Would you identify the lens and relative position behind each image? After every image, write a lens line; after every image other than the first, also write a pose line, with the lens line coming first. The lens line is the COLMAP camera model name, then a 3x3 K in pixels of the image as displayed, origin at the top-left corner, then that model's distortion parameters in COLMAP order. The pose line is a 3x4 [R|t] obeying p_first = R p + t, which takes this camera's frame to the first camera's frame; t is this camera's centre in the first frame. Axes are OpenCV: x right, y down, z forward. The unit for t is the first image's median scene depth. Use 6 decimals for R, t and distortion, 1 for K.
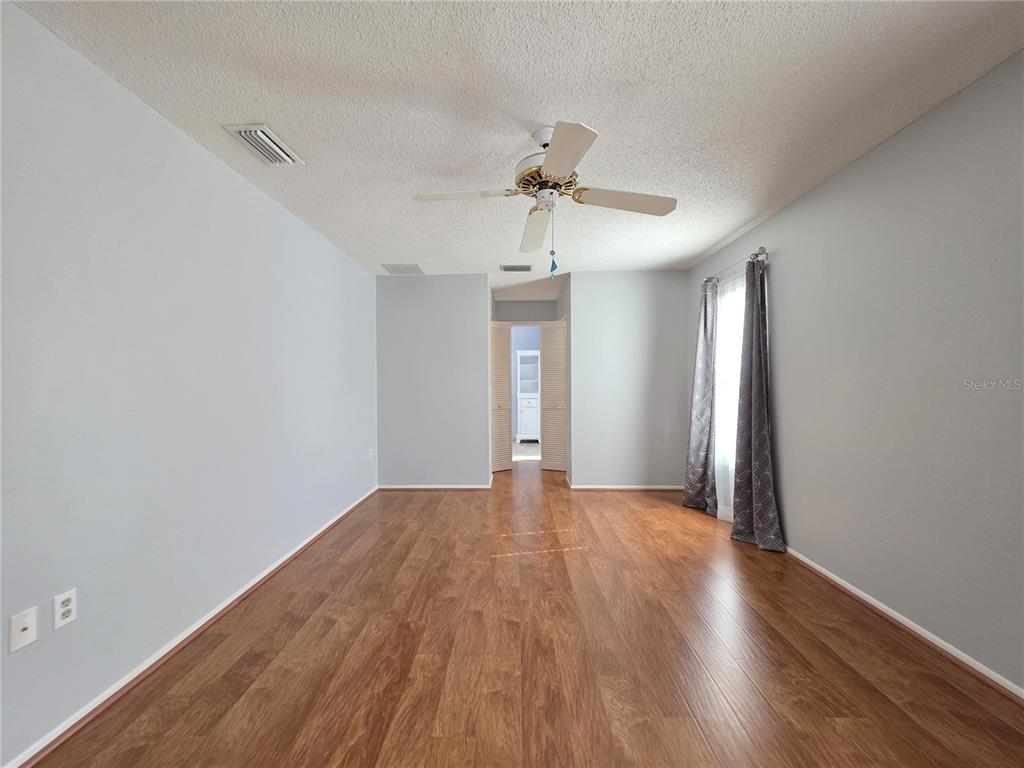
lens RADIAL K [[409.9, 0, 513.6], [0, 409.9, 382.2], [0, 0, 1]] dist [-0.000327, -0.000114]
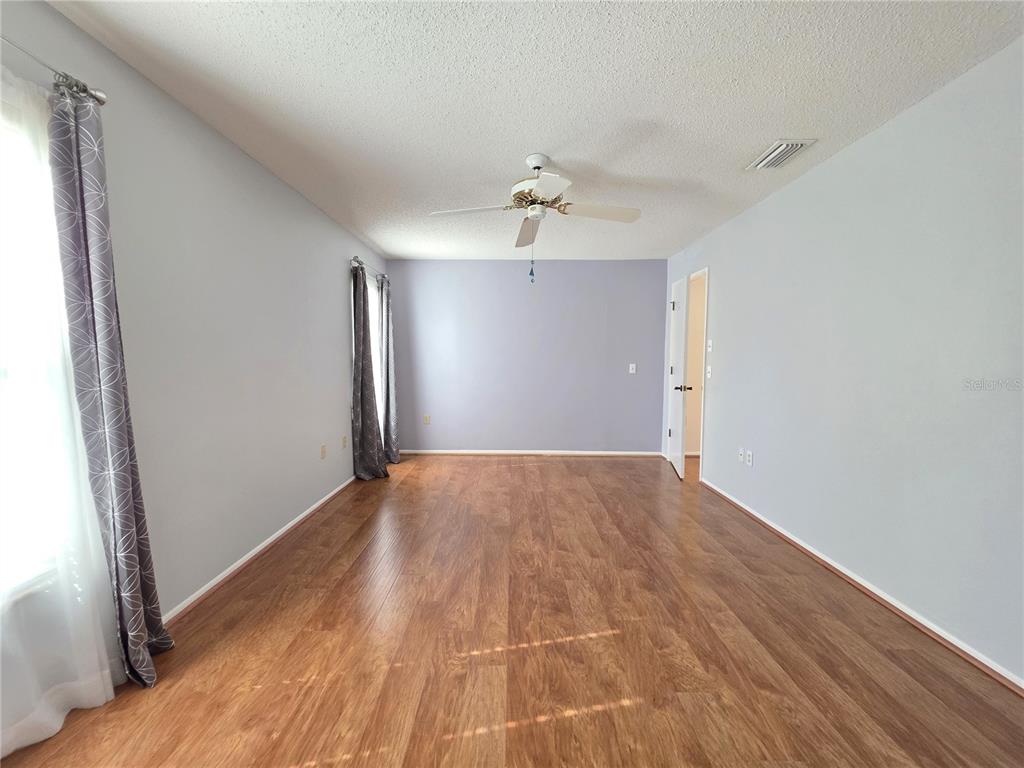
lens RADIAL K [[409.9, 0, 509.7], [0, 409.9, 387.9], [0, 0, 1]] dist [-0.000327, -0.000114]
pose [[-0.999987, 0.005037, 0.000929, 0.138030], [0.005092, 0.997241, 0.074051, -0.007678], [-0.000554, 0.074054, -0.997254, 1.915462]]
